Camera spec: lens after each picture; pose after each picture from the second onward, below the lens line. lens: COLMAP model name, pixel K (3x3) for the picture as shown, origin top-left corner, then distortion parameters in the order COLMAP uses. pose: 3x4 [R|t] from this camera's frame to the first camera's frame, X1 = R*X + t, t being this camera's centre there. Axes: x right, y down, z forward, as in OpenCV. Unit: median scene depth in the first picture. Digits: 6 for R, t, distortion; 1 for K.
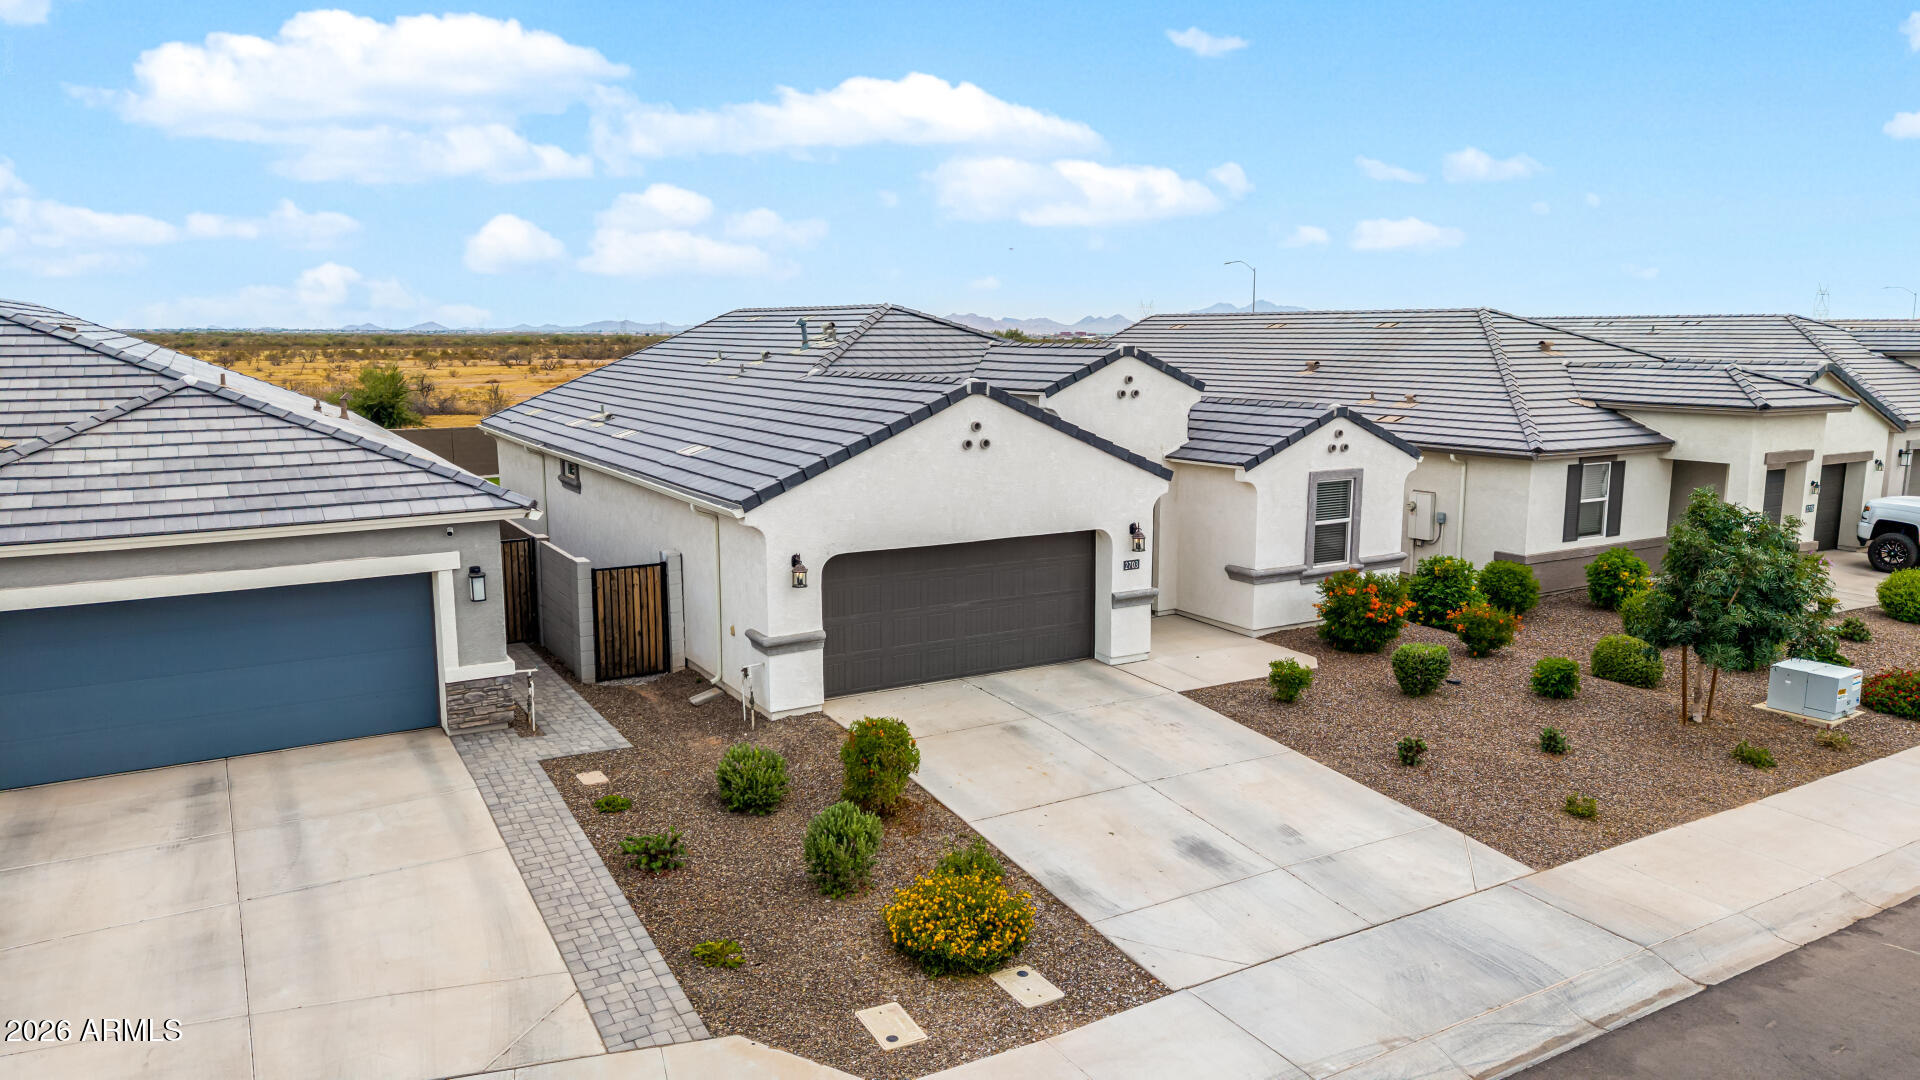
lens RADIAL K [[1281.9, 0, 960.0], [0, 1281.9, 540.0], [0, 0, 1]] dist [0.038899, -0.043266]
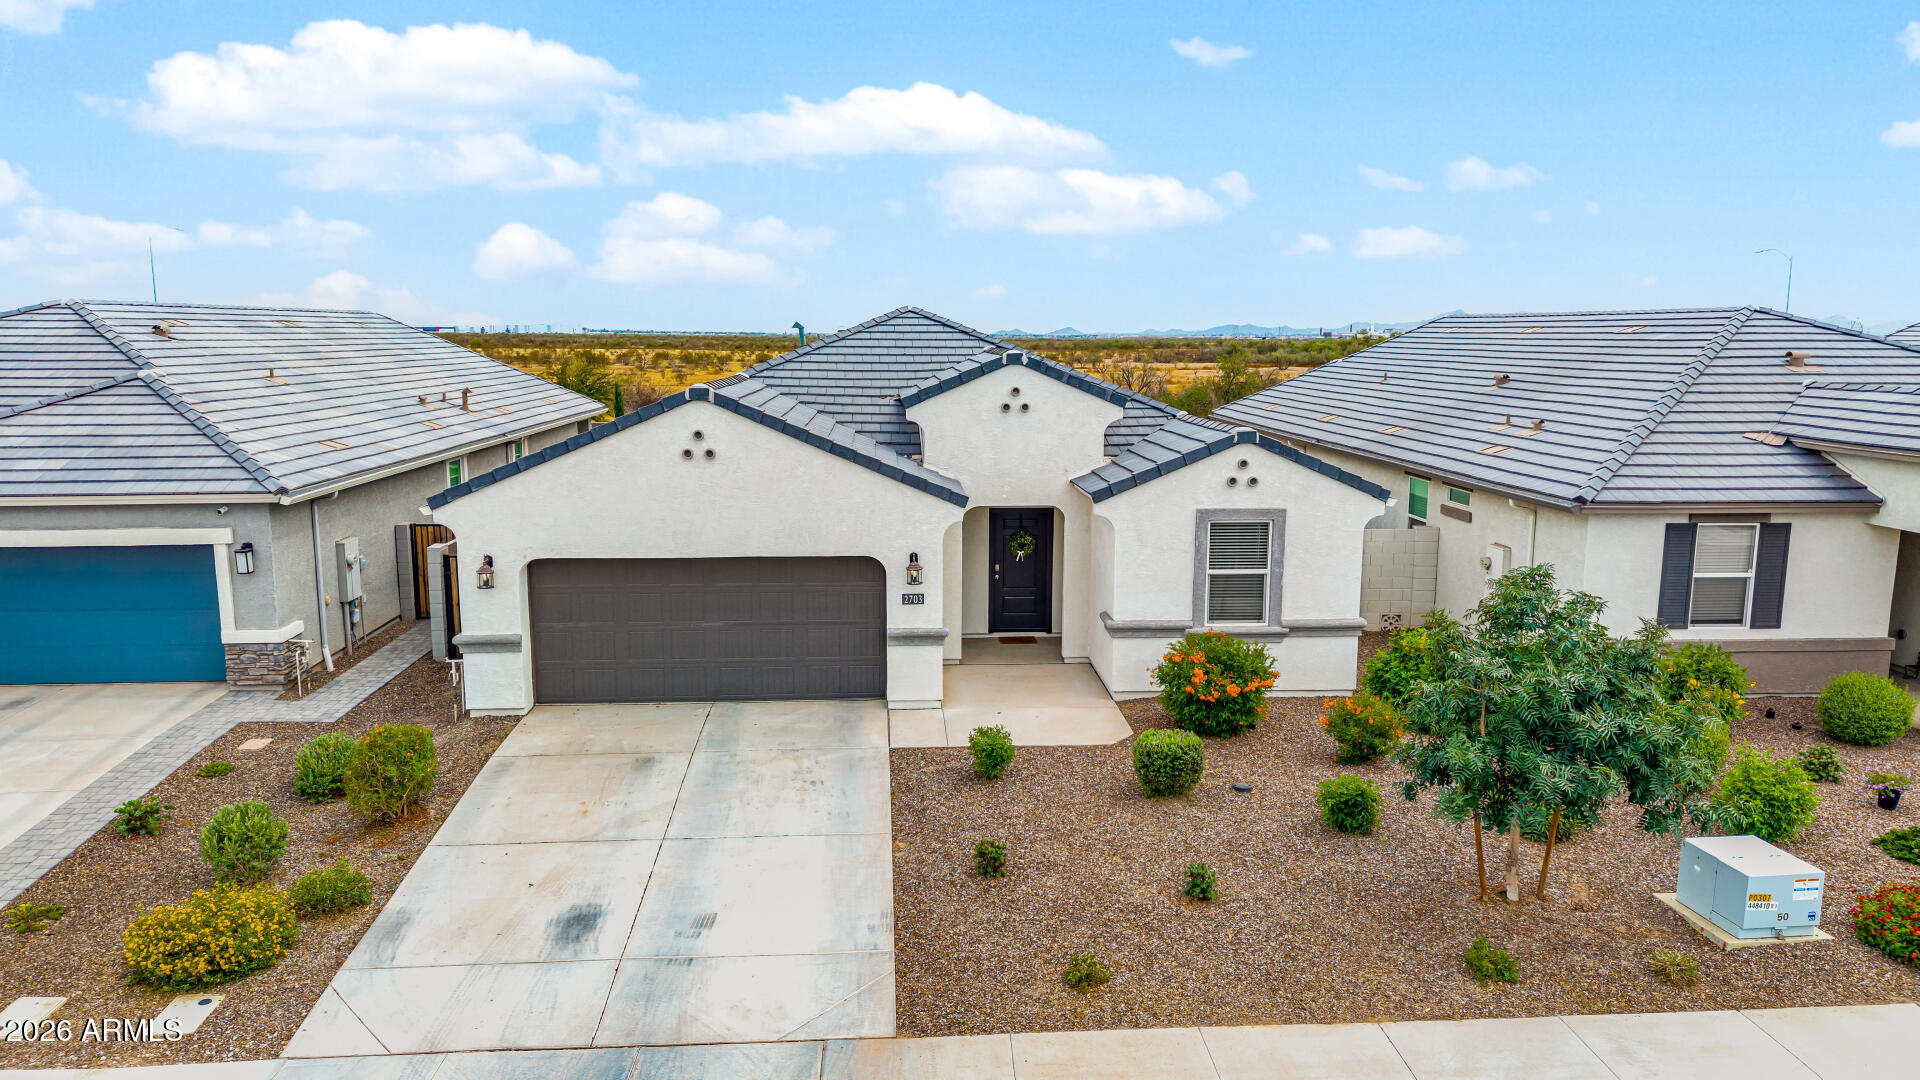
lens RADIAL K [[1281.9, 0, 960.0], [0, 1281.9, 540.0], [0, 0, 1]] dist [0.038899, -0.043266]
pose [[0.891785, 0.074357, -0.446307, 0.631663], [-0.075707, 0.997020, 0.014835, -0.042240], [0.446080, 0.020559, 0.894757, 0.251725]]
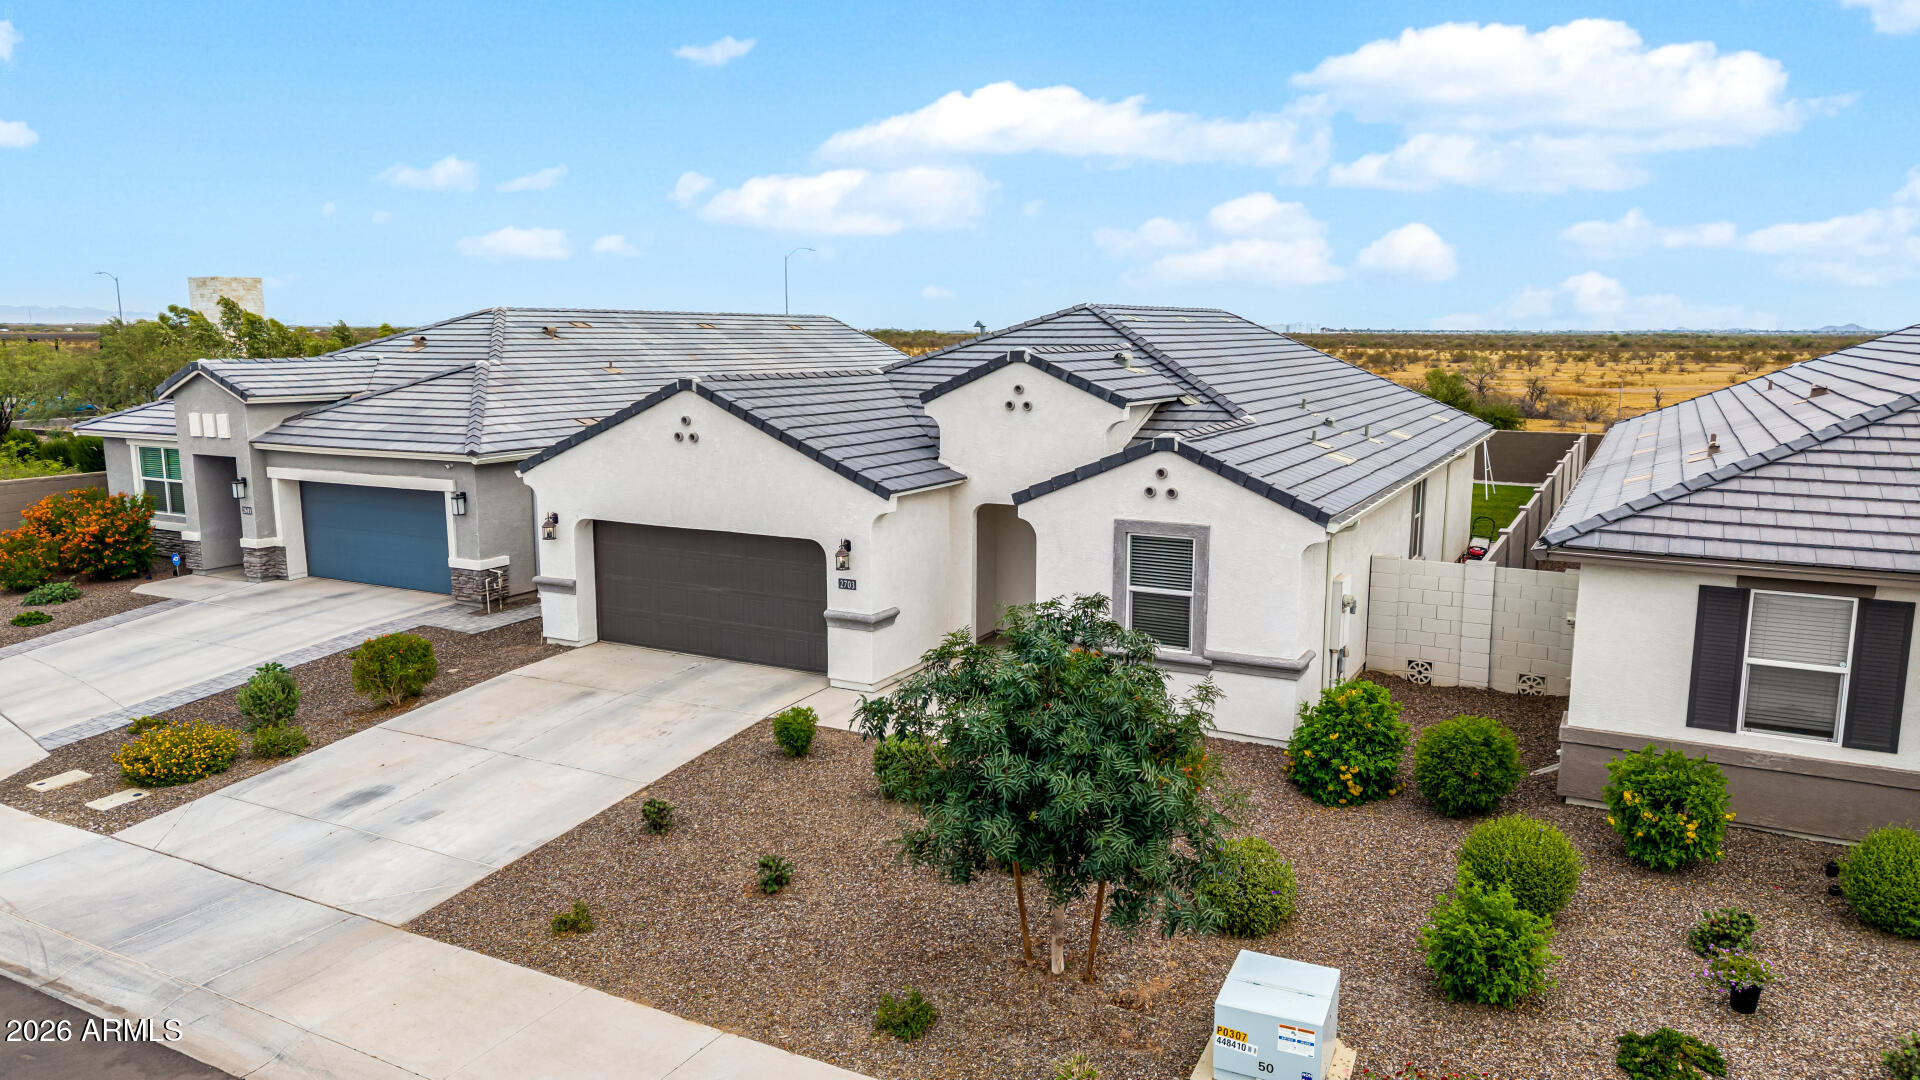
lens RADIAL K [[1281.9, 0, 960.0], [0, 1281.9, 540.0], [0, 0, 1]] dist [0.038899, -0.043266]
pose [[0.520004, 0.136773, -0.843142, 1.086478], [-0.138135, 0.987569, 0.075007, -0.106206], [0.842920, 0.077464, 0.532433, 0.650600]]
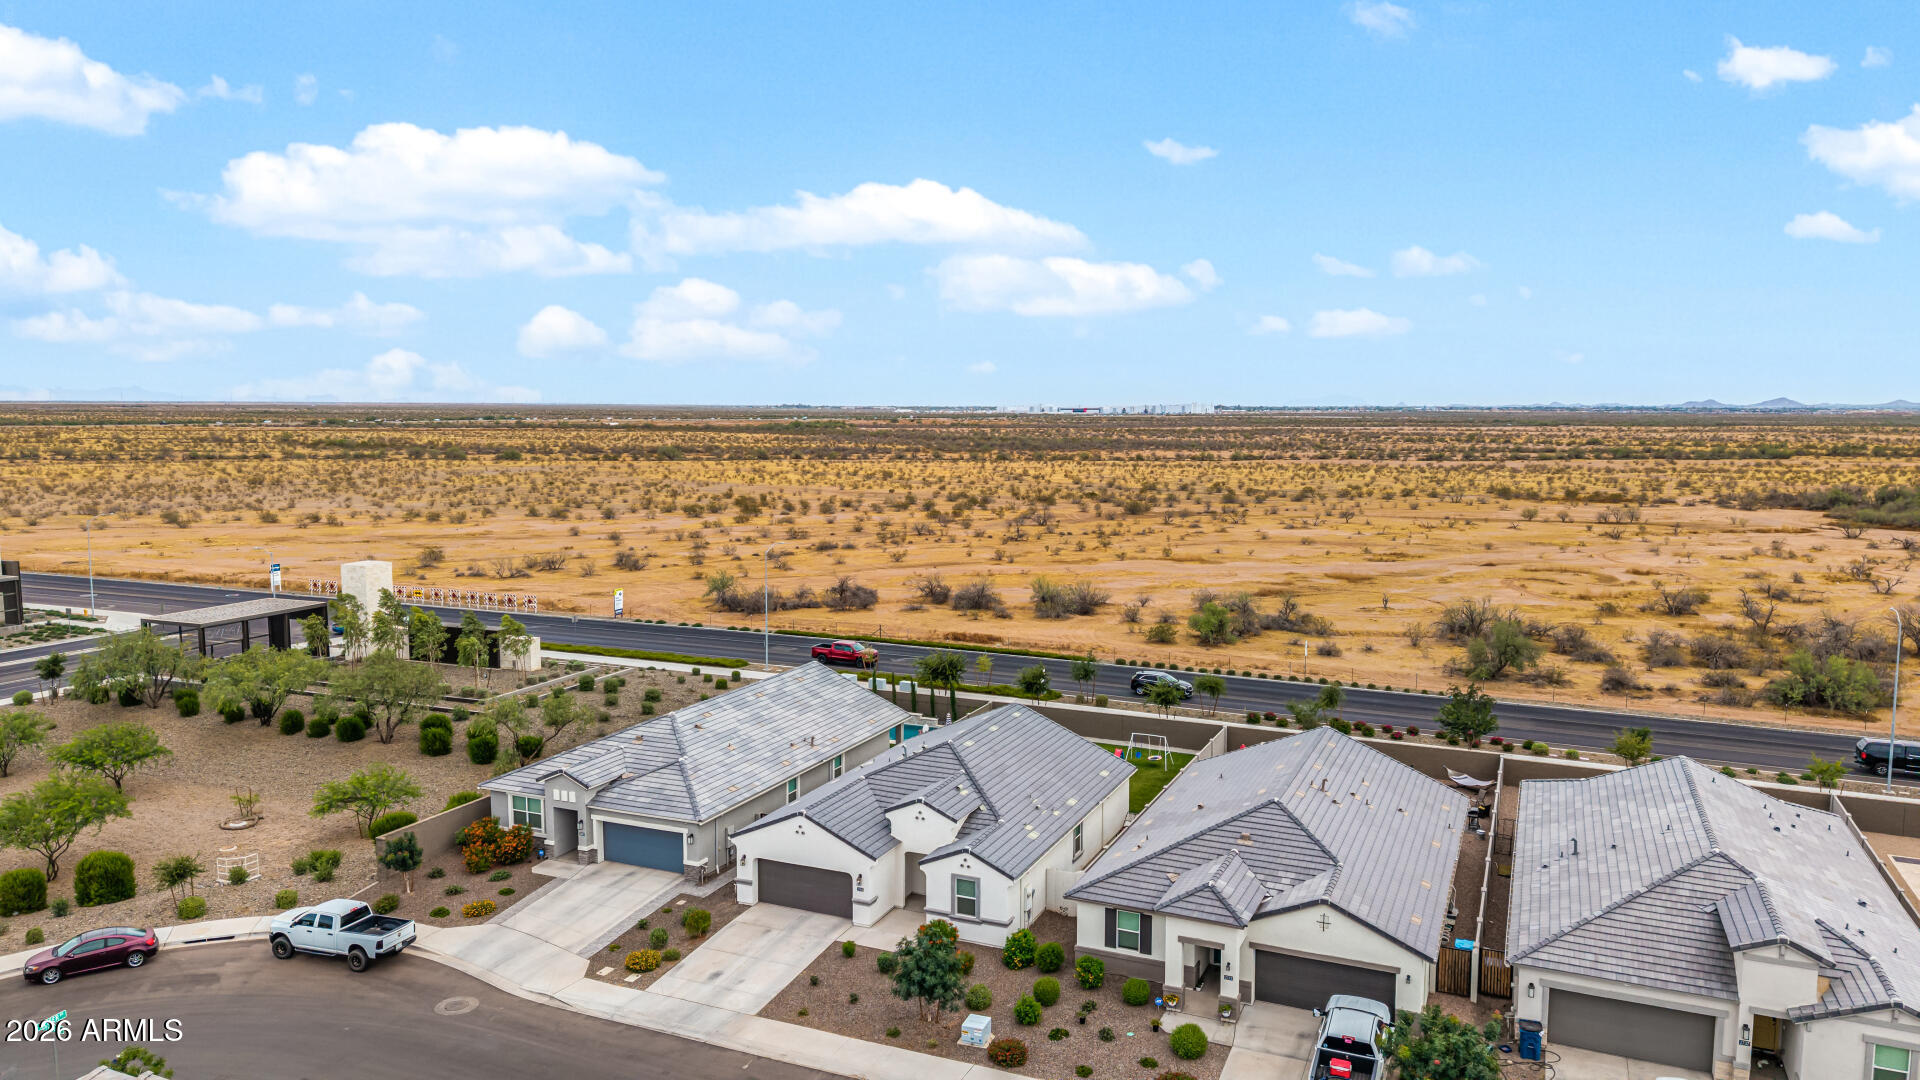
lens RADIAL K [[1281.9, 0, 960.0], [0, 1281.9, 540.0], [0, 0, 1]] dist [0.038899, -0.043266]
pose [[0.580811, 0.085706, -0.809514, 2.676927], [-0.131882, 0.991212, 0.010320, -0.858990], [0.803284, 0.100766, 0.587010, -0.539205]]
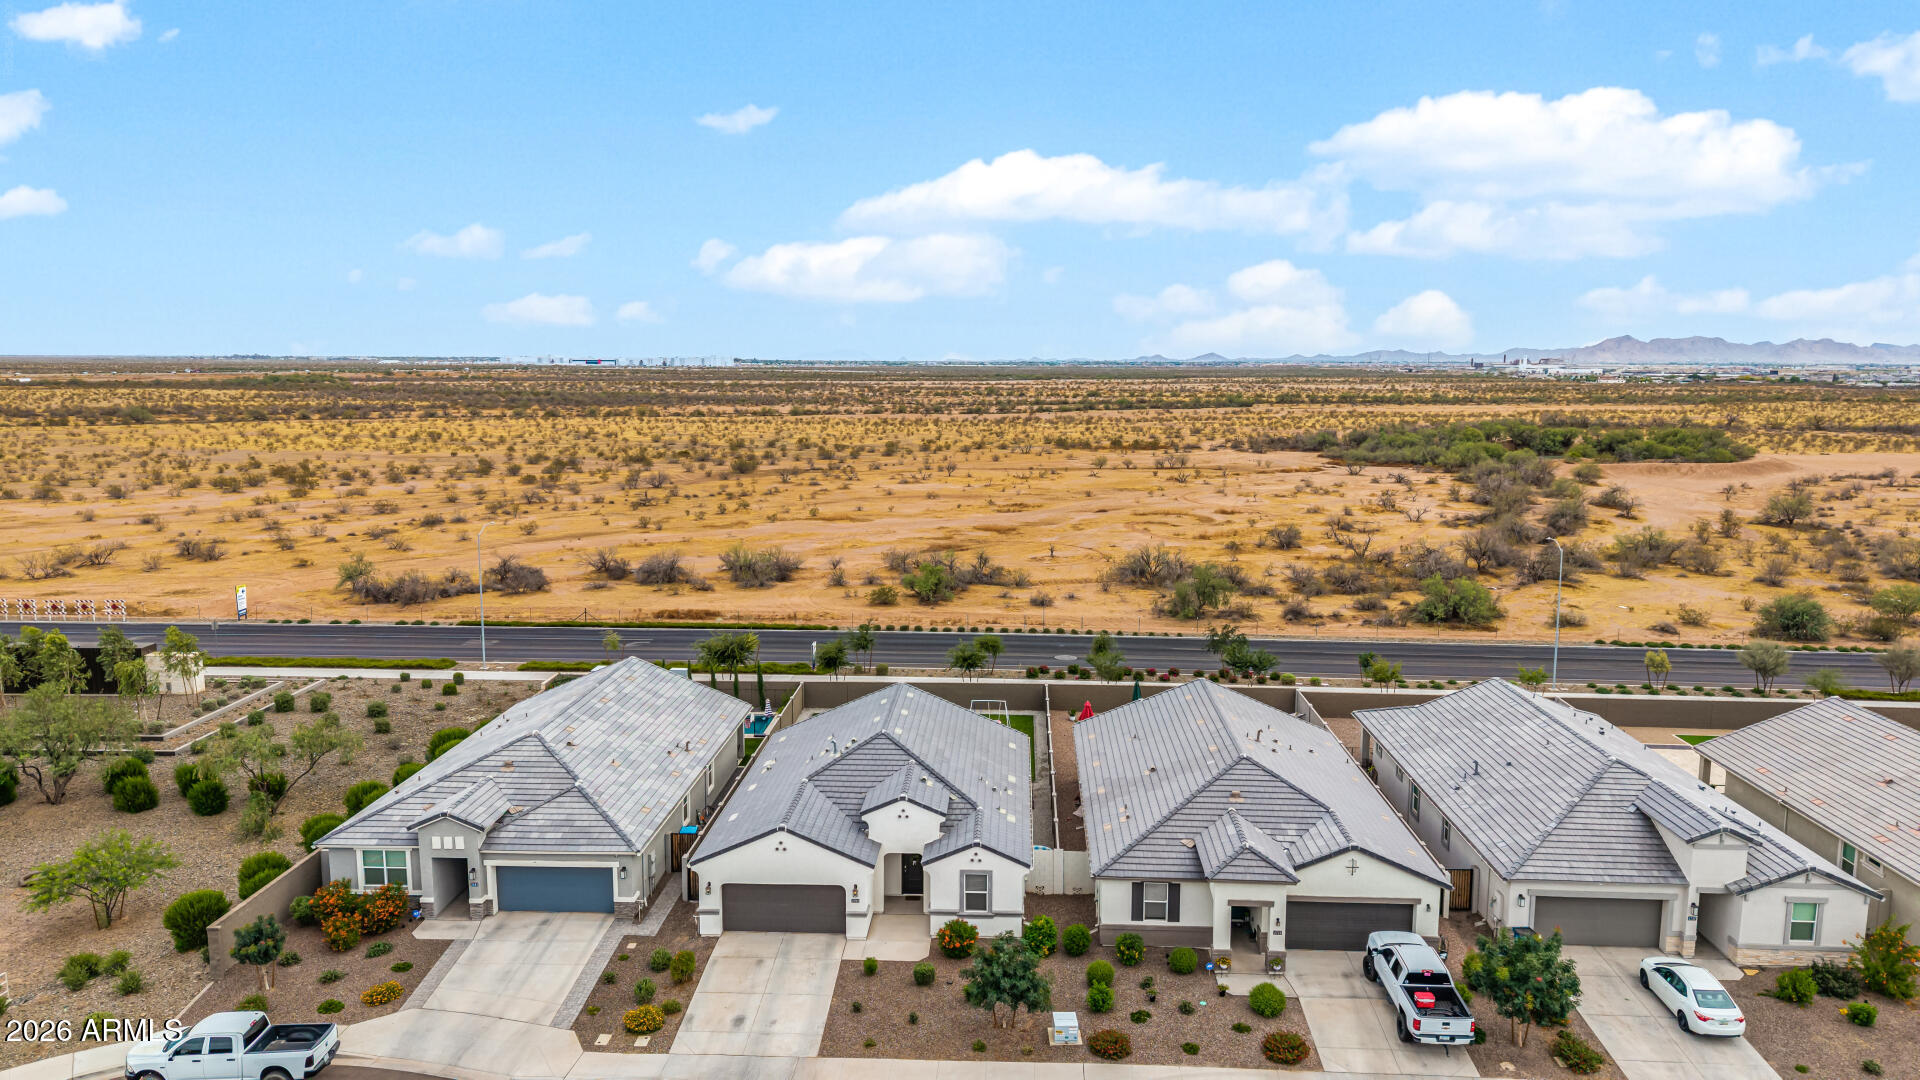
lens RADIAL K [[1281.9, 0, 960.0], [0, 1281.9, 540.0], [0, 0, 1]] dist [0.038899, -0.043266]
pose [[0.837447, 0.078126, -0.540906, 1.810490], [-0.089741, 0.995953, 0.004912, -0.801750], [0.539101, 0.044428, 0.841069, -1.149269]]
